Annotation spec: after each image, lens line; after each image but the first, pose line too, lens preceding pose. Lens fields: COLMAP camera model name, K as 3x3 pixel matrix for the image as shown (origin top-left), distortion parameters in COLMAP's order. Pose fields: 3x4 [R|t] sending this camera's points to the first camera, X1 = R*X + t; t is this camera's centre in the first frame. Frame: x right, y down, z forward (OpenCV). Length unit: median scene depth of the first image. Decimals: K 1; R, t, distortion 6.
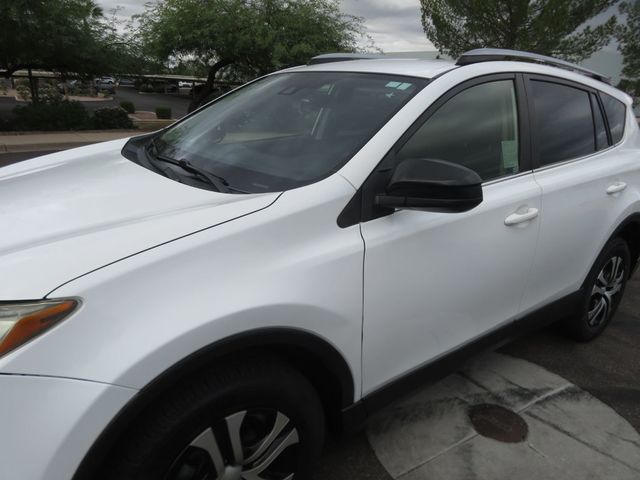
lens RADIAL K [[459.1, 0, 320.0], [0, 459.1, 240.0], [0, 0, 1]] dist [-0.001229, 0.001705]
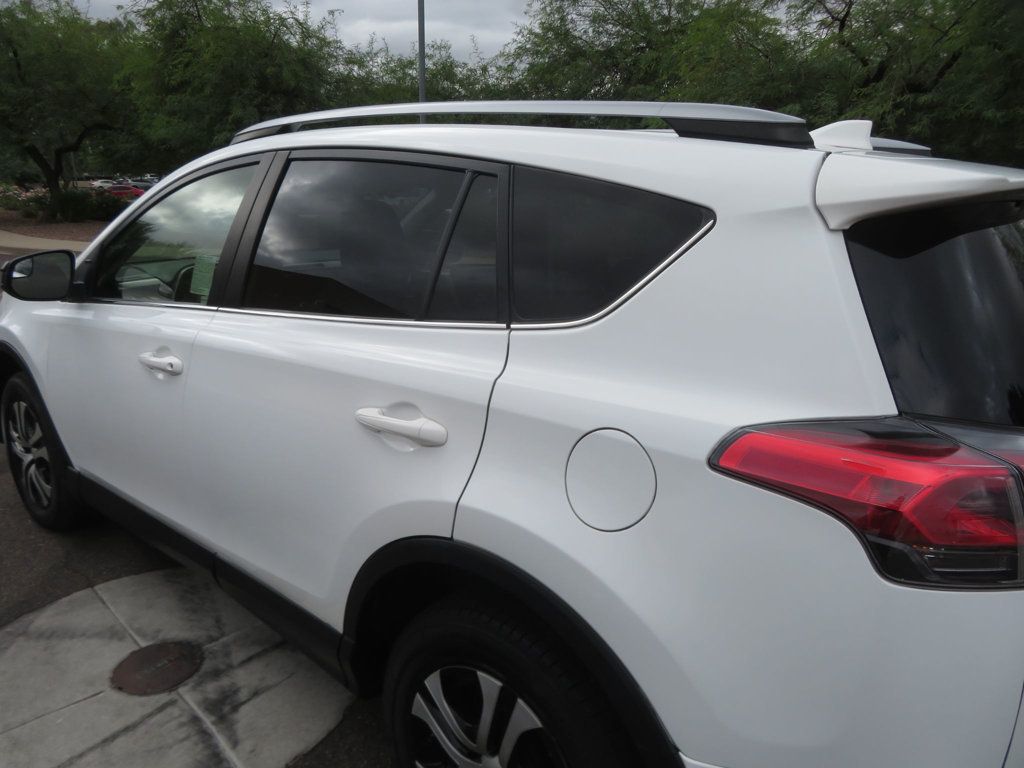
lens RADIAL K [[736.6, 0, 509.6], [0, 736.6, 377.8], [0, 0, 1]] dist [-0.004748, -0.000510]
pose [[0.207516, 0.209368, -0.955564, 0.880963], [-0.319371, 0.937802, 0.136119, -0.188859], [0.924629, 0.276933, 0.261475, 0.664387]]
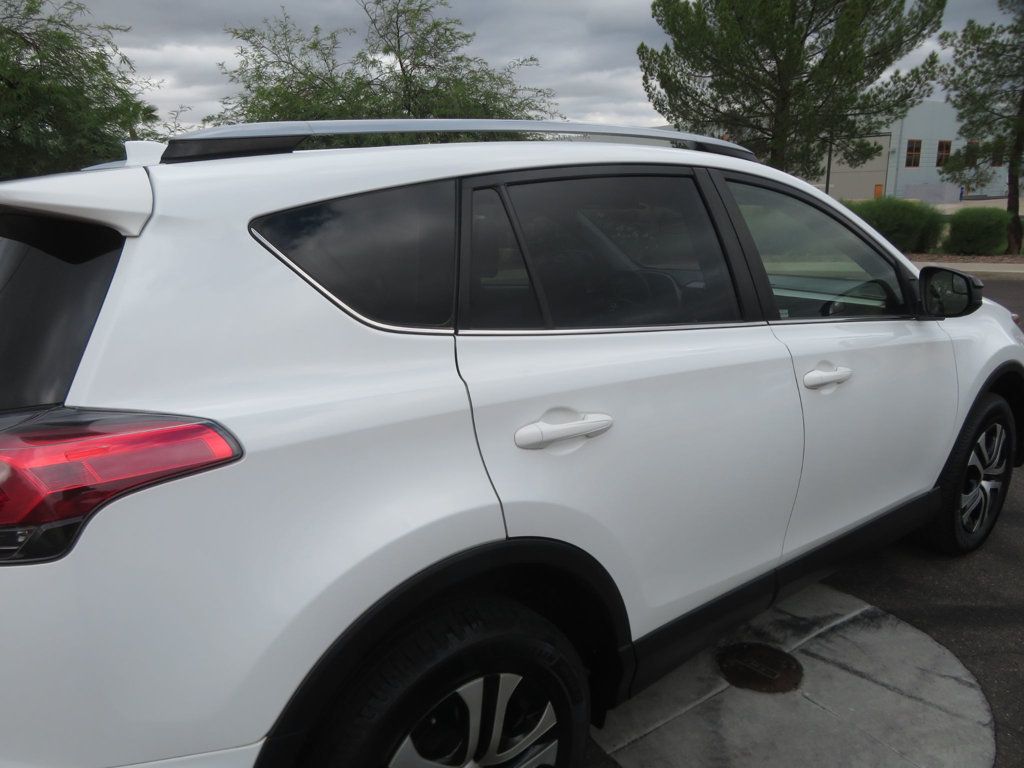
lens RADIAL K [[736.6, 0, 509.6], [0, 736.6, 377.8], [0, 0, 1]] dist [-0.004748, -0.000510]
pose [[0.996145, -0.087242, -0.009186, 0.037276], [0.086266, 0.993215, -0.077992, 0.010945], [0.015928, 0.076899, 0.996912, -0.090102]]
